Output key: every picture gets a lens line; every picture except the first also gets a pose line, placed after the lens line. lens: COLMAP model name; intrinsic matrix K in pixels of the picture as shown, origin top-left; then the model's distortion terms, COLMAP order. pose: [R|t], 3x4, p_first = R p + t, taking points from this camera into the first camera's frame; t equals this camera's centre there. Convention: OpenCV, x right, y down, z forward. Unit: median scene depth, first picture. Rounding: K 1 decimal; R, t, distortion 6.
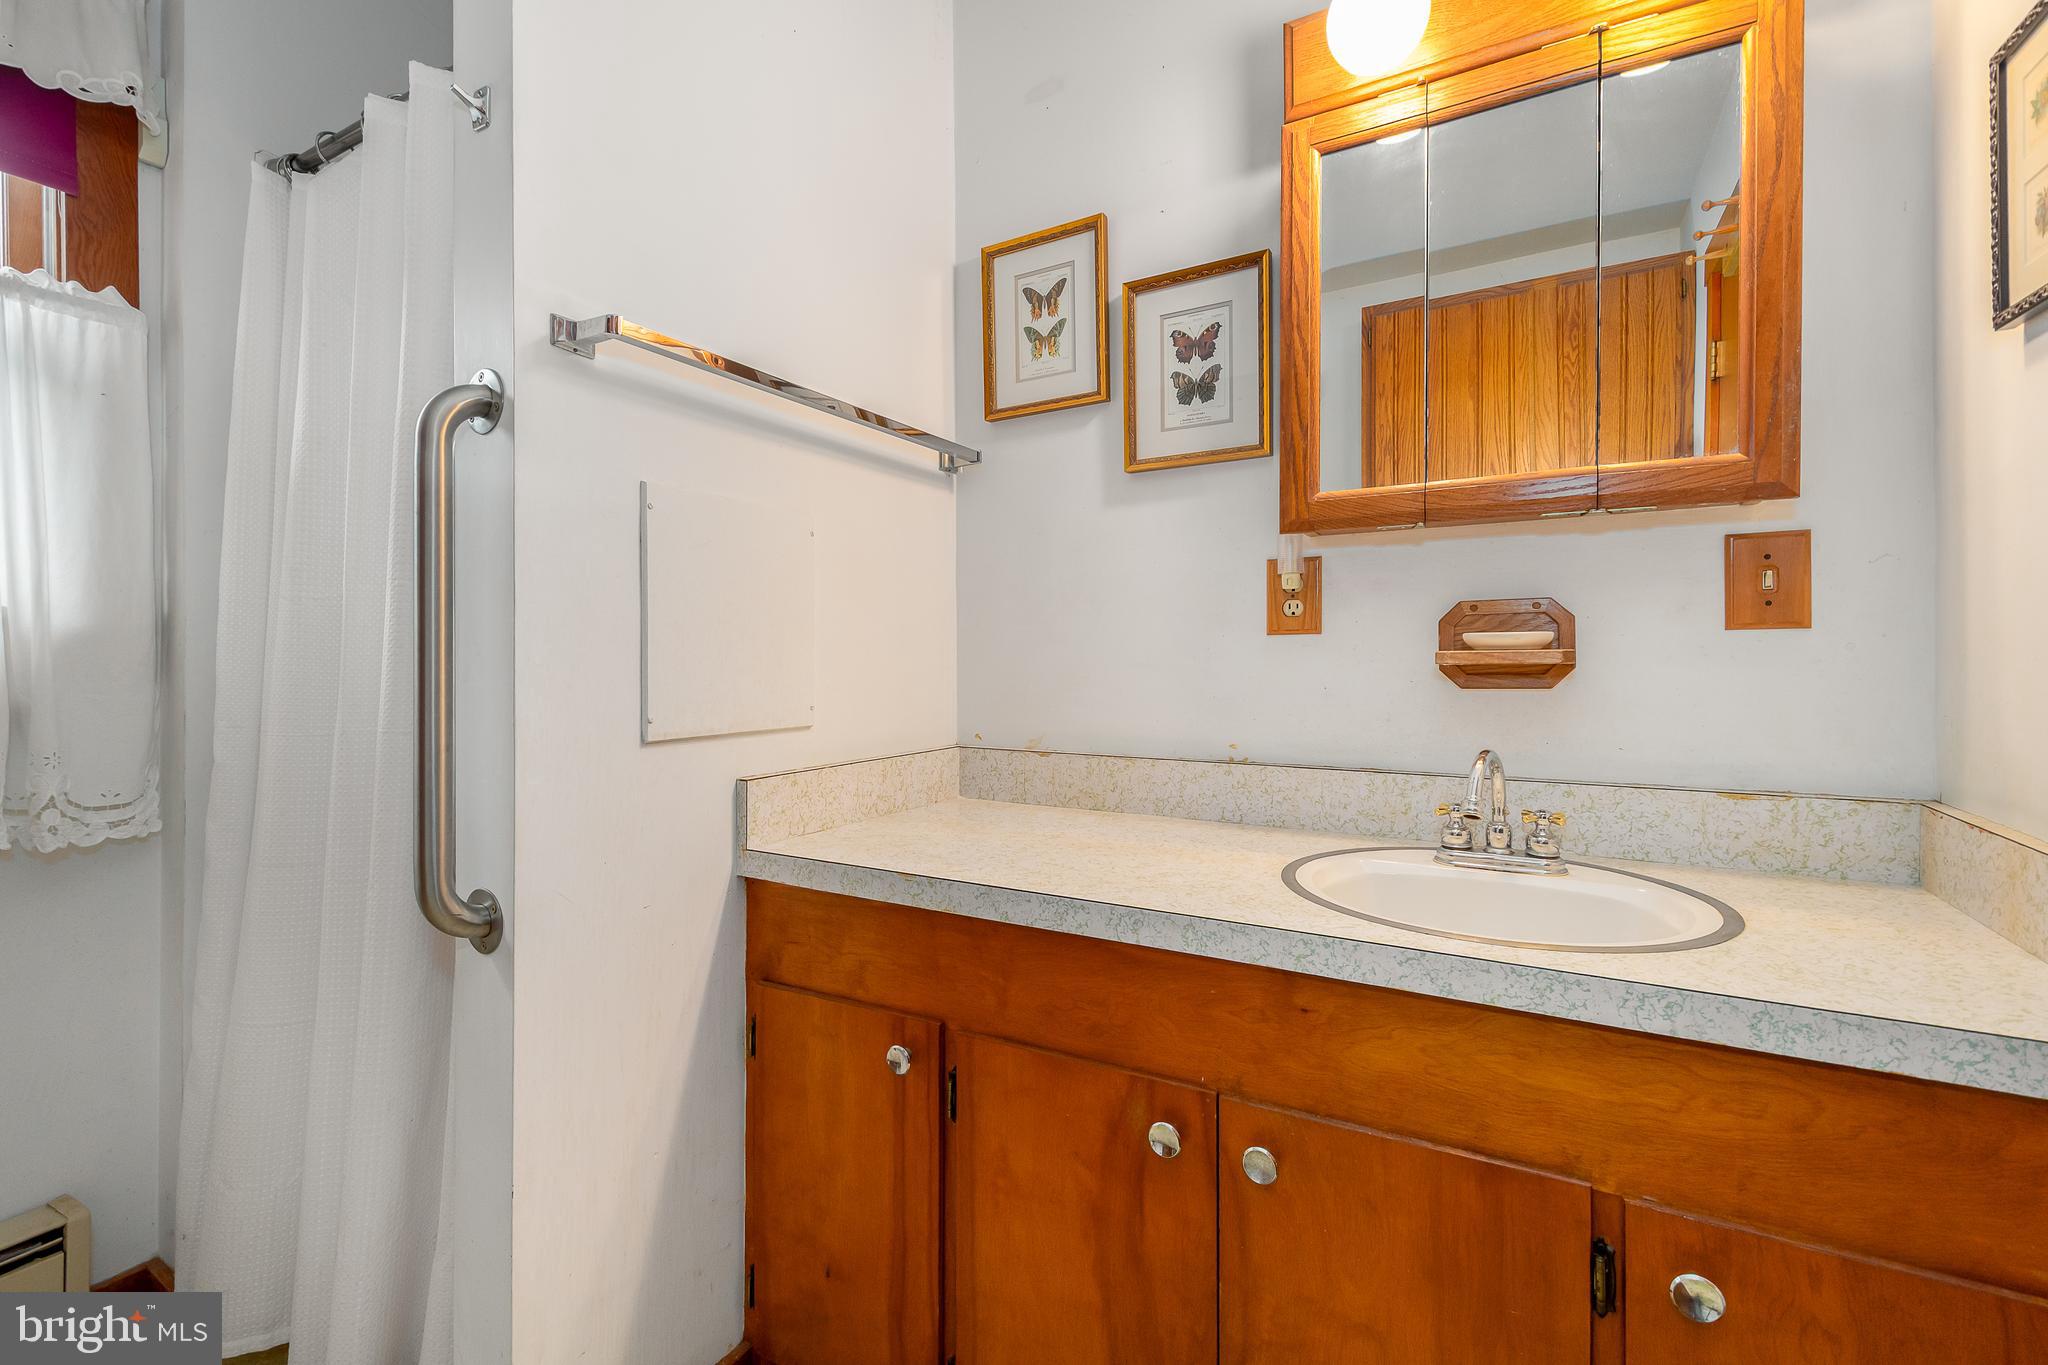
lens RADIAL K [[906.5, 0, 1019.3], [0, 906.5, 665.2], [0, 0, 1]] dist [-0.000157, -0.000260]
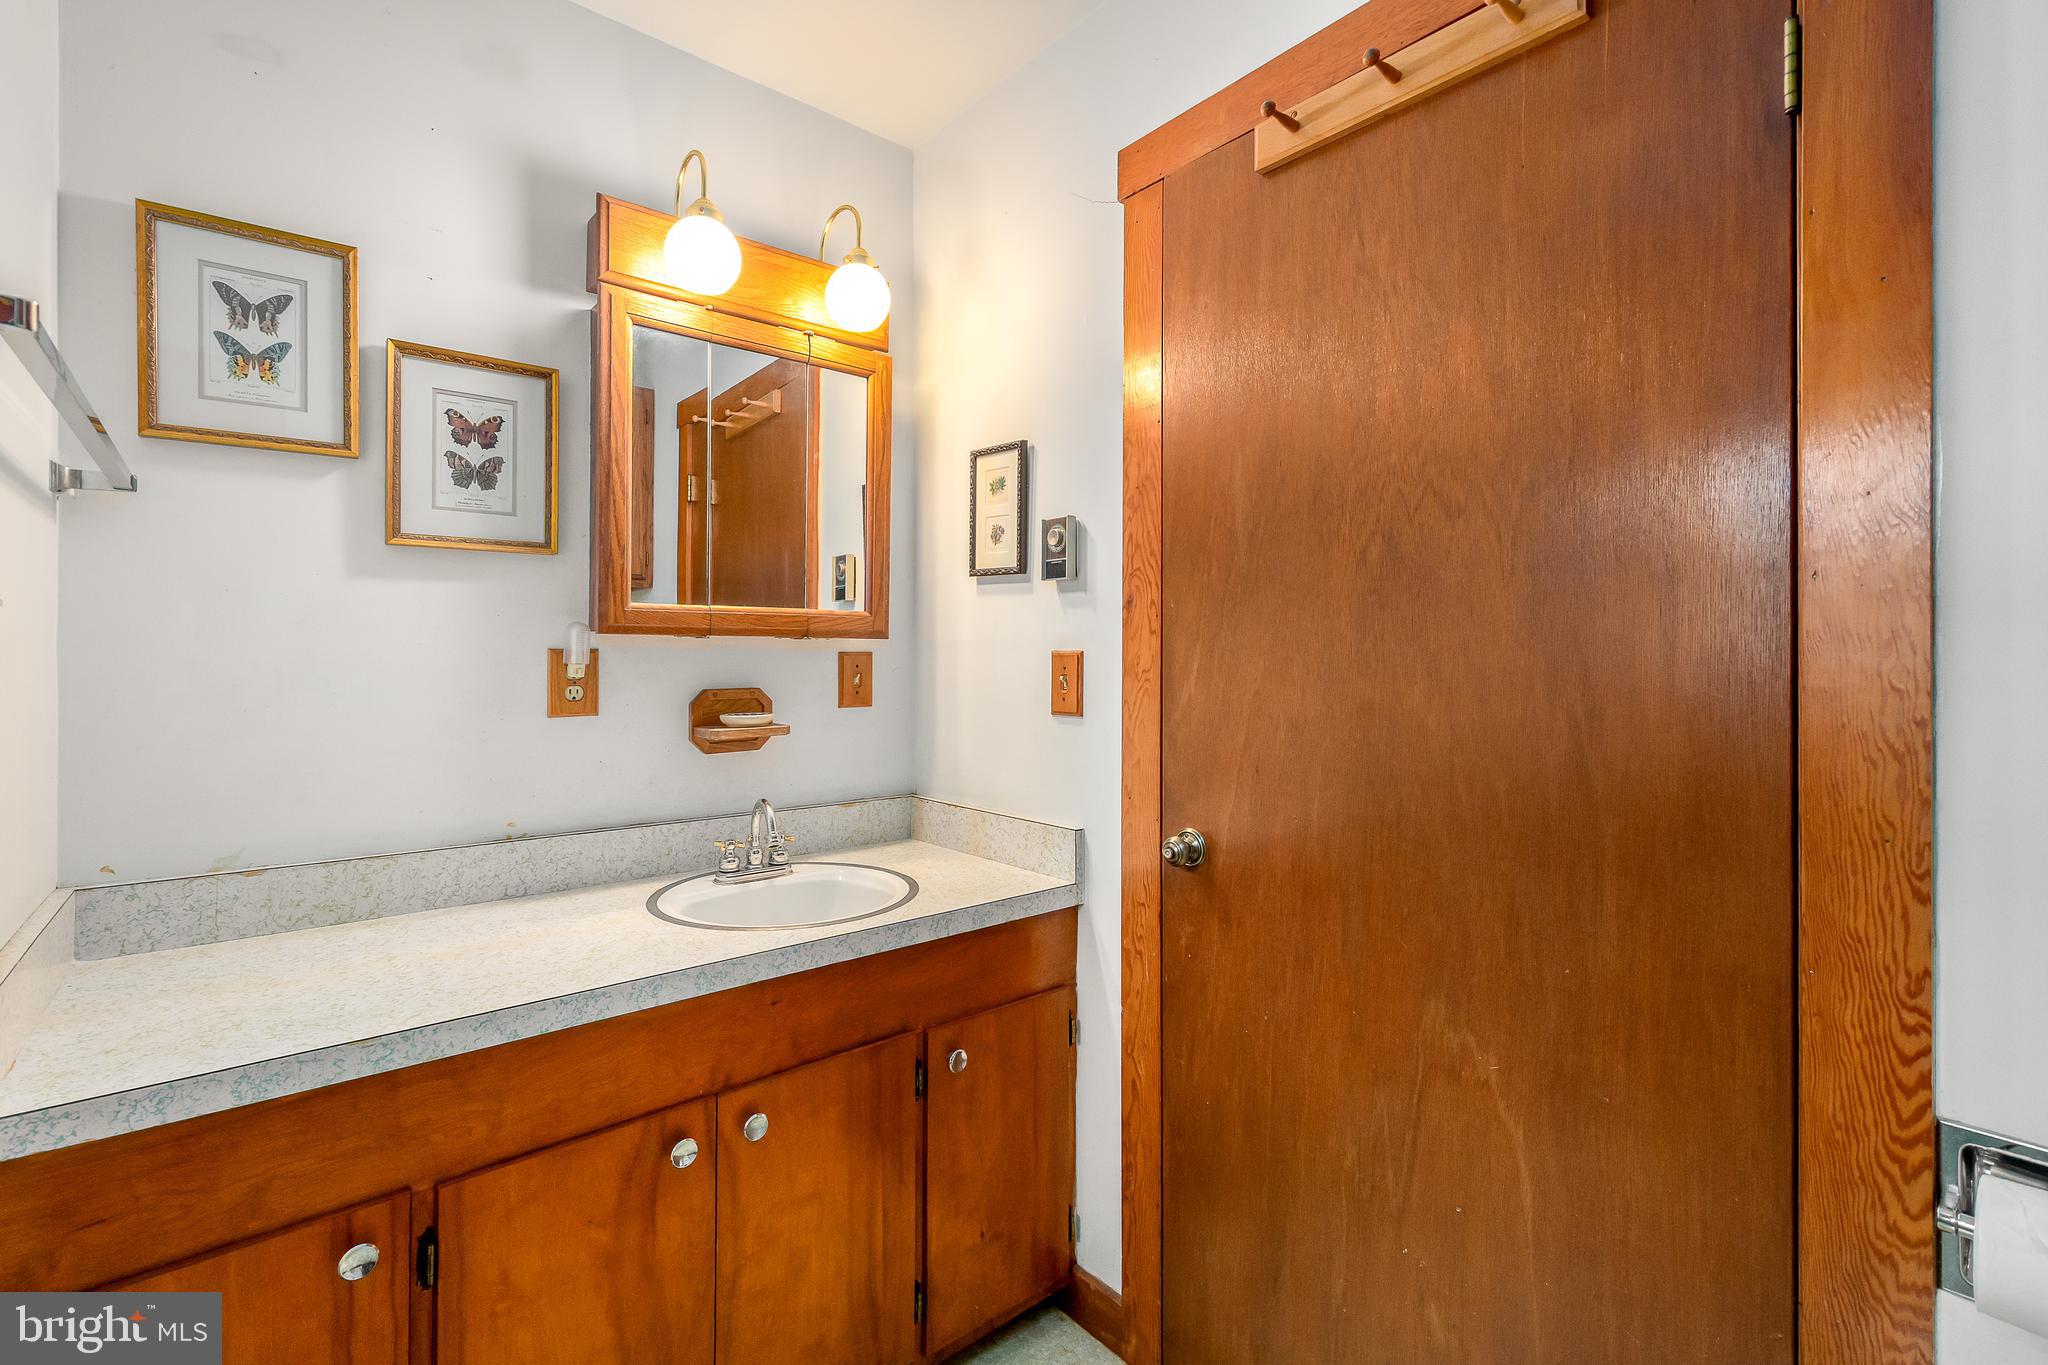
lens RADIAL K [[906.5, 0, 1019.3], [0, 906.5, 665.2], [0, 0, 1]] dist [-0.000157, -0.000260]
pose [[0.326548, -0.003126, 0.945176, -0.566395], [0.001305, 0.999995, 0.002856, -0.097427], [-0.945180, 0.000301, 0.326550, 0.104288]]
